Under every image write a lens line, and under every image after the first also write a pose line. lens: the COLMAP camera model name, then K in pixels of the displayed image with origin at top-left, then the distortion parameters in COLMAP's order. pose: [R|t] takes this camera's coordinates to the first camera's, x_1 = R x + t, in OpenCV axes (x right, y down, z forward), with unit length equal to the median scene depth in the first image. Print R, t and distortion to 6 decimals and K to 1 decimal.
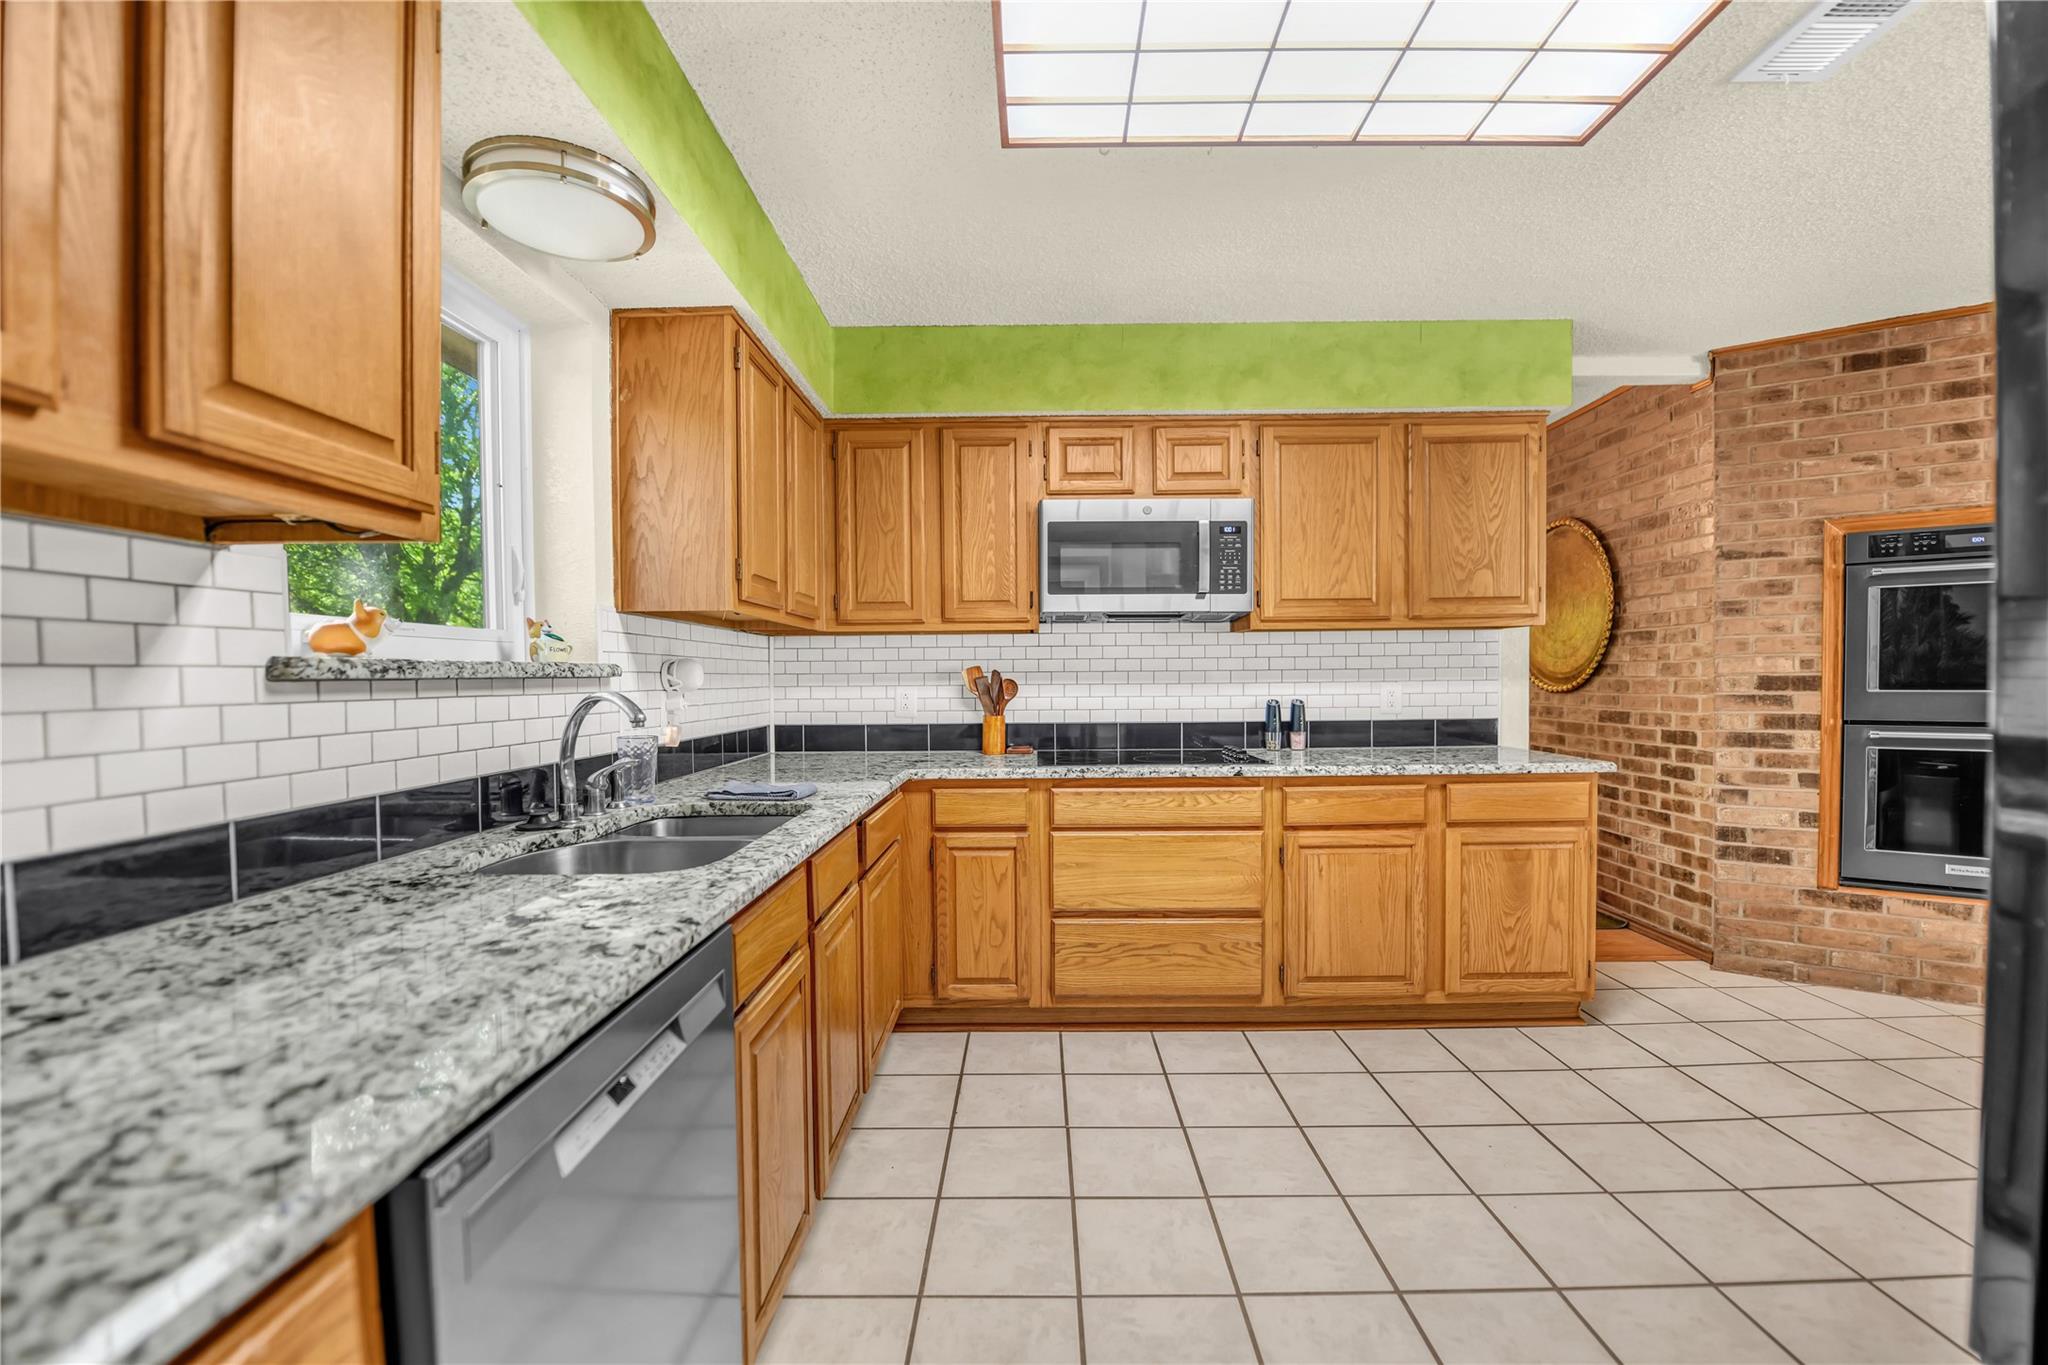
lens RADIAL K [[848.2, 0, 1024.5], [0, 848.2, 693.8], [0, 0, 1]] dist [-0.016899, -0.001197]
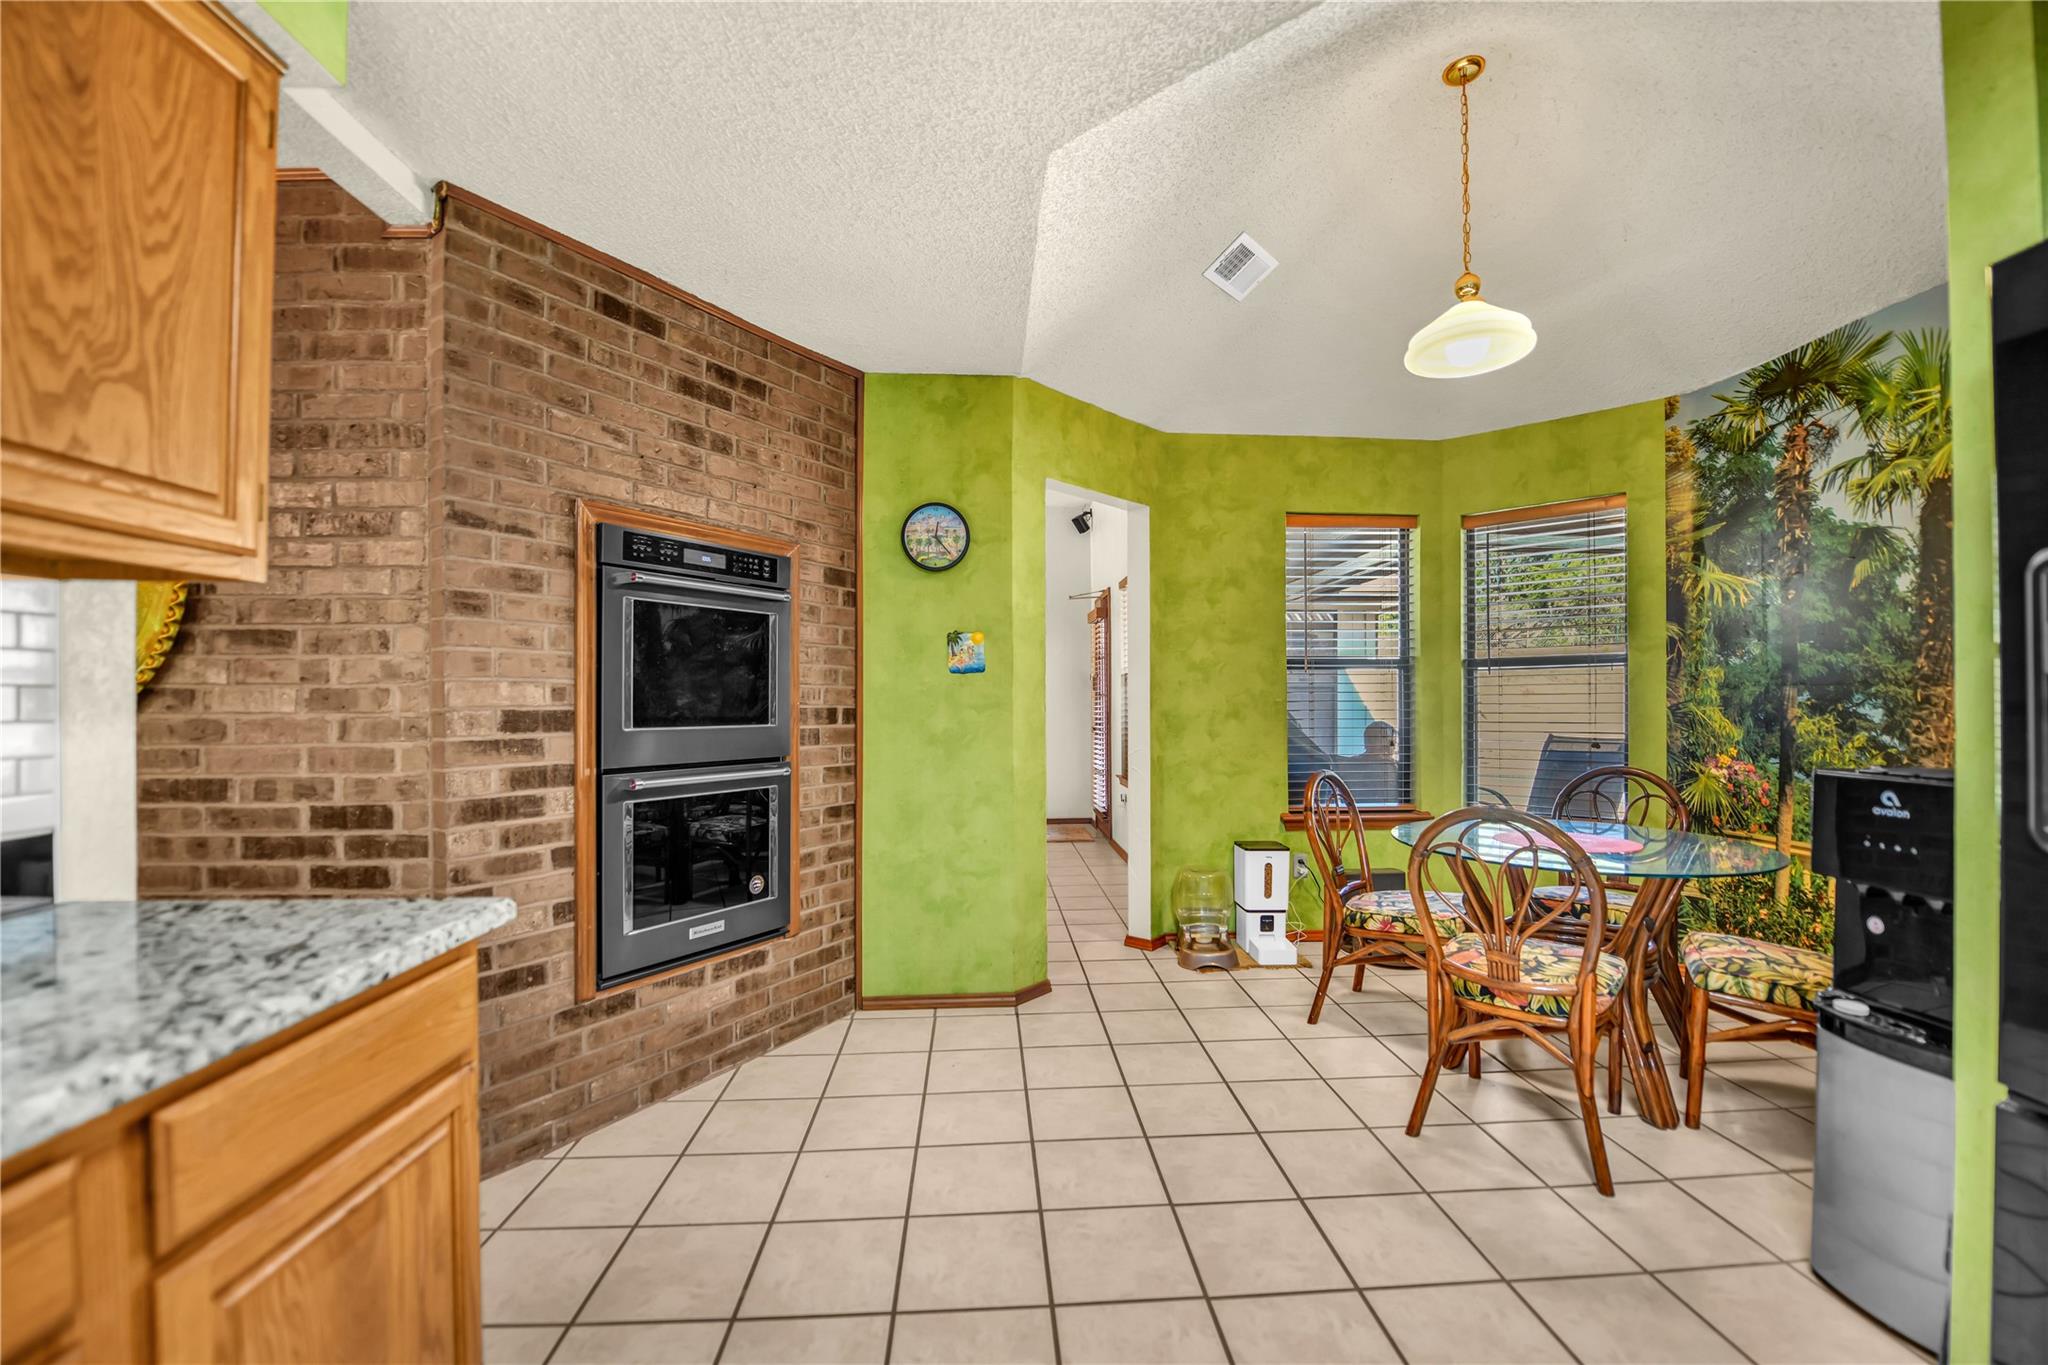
lens RADIAL K [[848.2, 0, 1032.4], [0, 848.2, 701.9], [0, 0, 1]] dist [-0.016899, -0.001197]
pose [[-0.067385, 0.011832, 0.997657, 0.187976], [0.024016, 0.999659, -0.010233, -0.011613], [-0.997438, 0.023271, -0.067646, 0.630401]]
